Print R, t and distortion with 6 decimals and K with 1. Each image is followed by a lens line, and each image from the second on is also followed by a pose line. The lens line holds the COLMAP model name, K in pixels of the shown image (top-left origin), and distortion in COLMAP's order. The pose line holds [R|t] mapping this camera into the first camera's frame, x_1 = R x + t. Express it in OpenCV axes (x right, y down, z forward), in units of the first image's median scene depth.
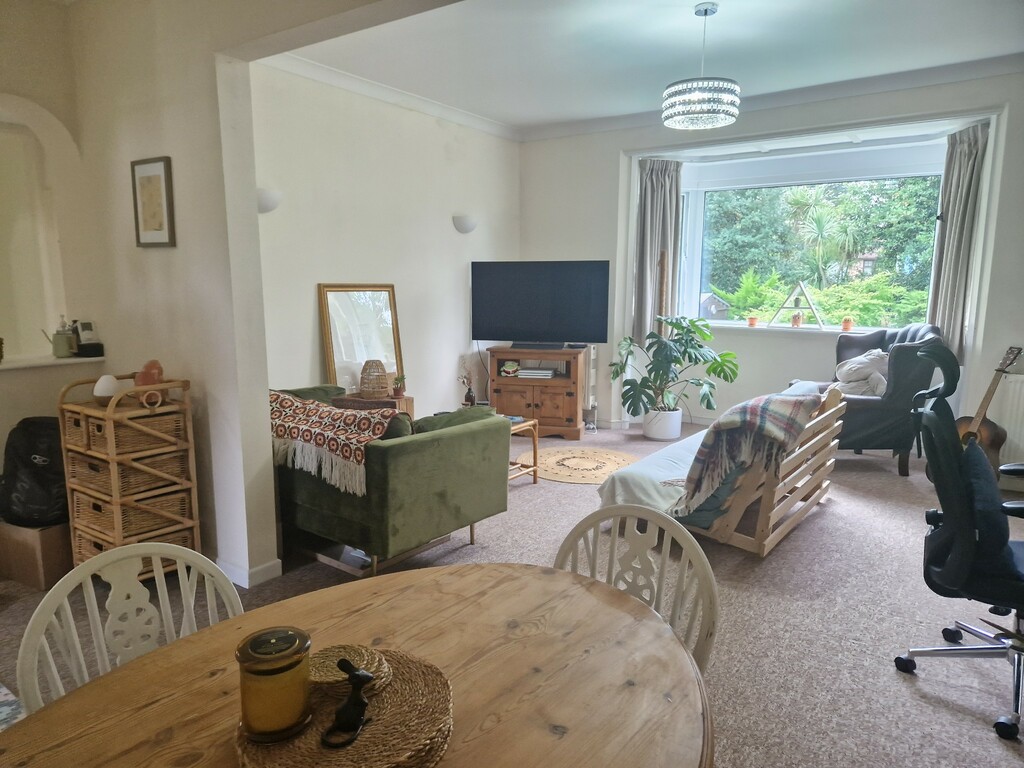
lens RADIAL K [[710.2, 0, 512.0], [0, 710.2, 384.0], [0, 0, 1]] dist [-0.000025, -0.001032]
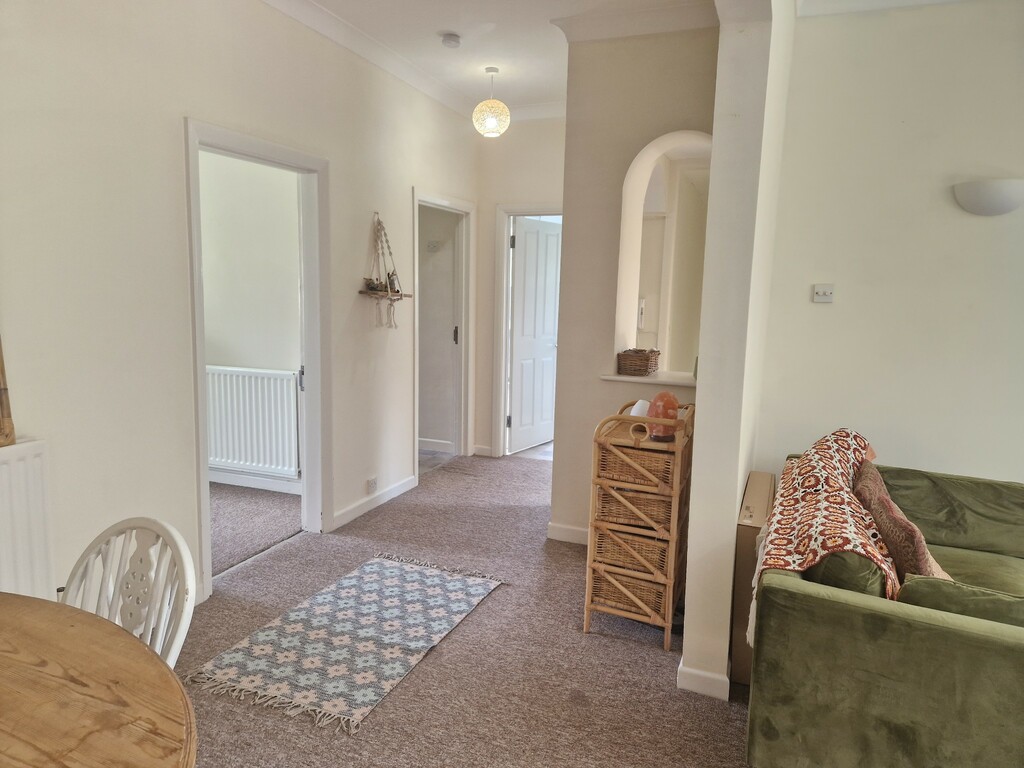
lens RADIAL K [[684.8, 0, 512.0], [0, 684.8, 384.0], [0, 0, 1]] dist [0.003104, -0.001376]
pose [[0.190792, 0.135249, -0.972268, 0.307232], [-0.172294, 0.979701, 0.102473, -0.097027], [0.966392, 0.147965, 0.210222, 0.620007]]
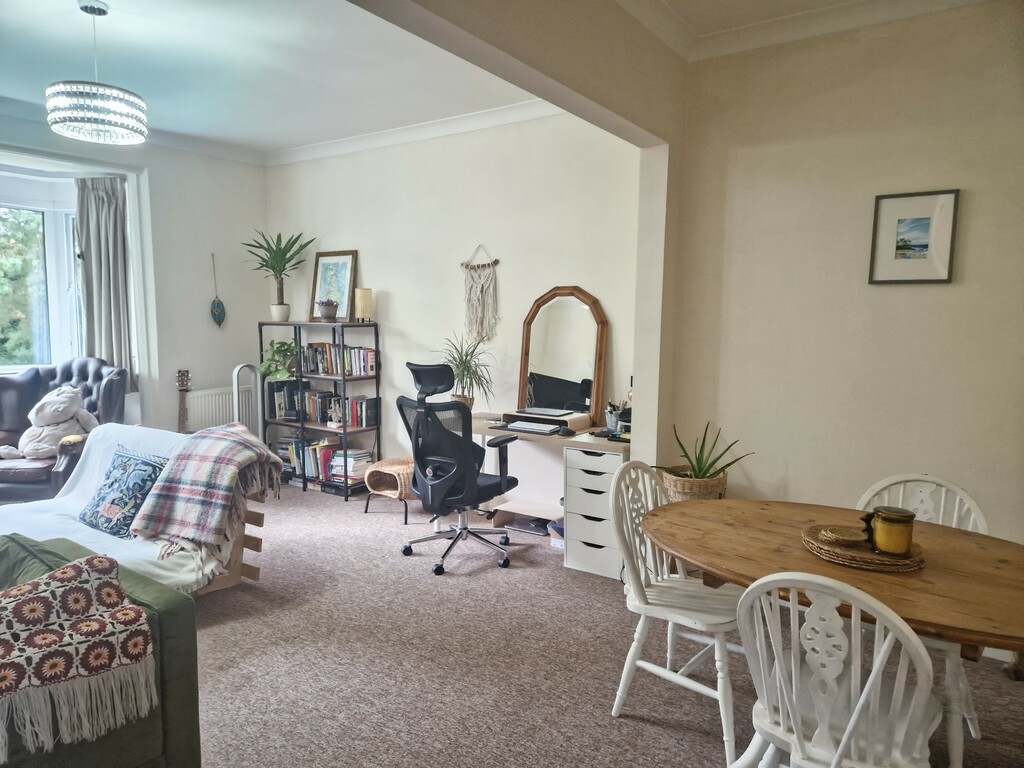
lens RADIAL K [[684.8, 0, 512.0], [0, 684.8, 384.0], [0, 0, 1]] dist [0.003104, -0.001376]
pose [[-0.034070, -0.107742, 0.993595, -0.725127], [0.140887, 0.983727, 0.111503, -0.116334], [-0.989439, 0.143783, -0.018336, 0.681805]]
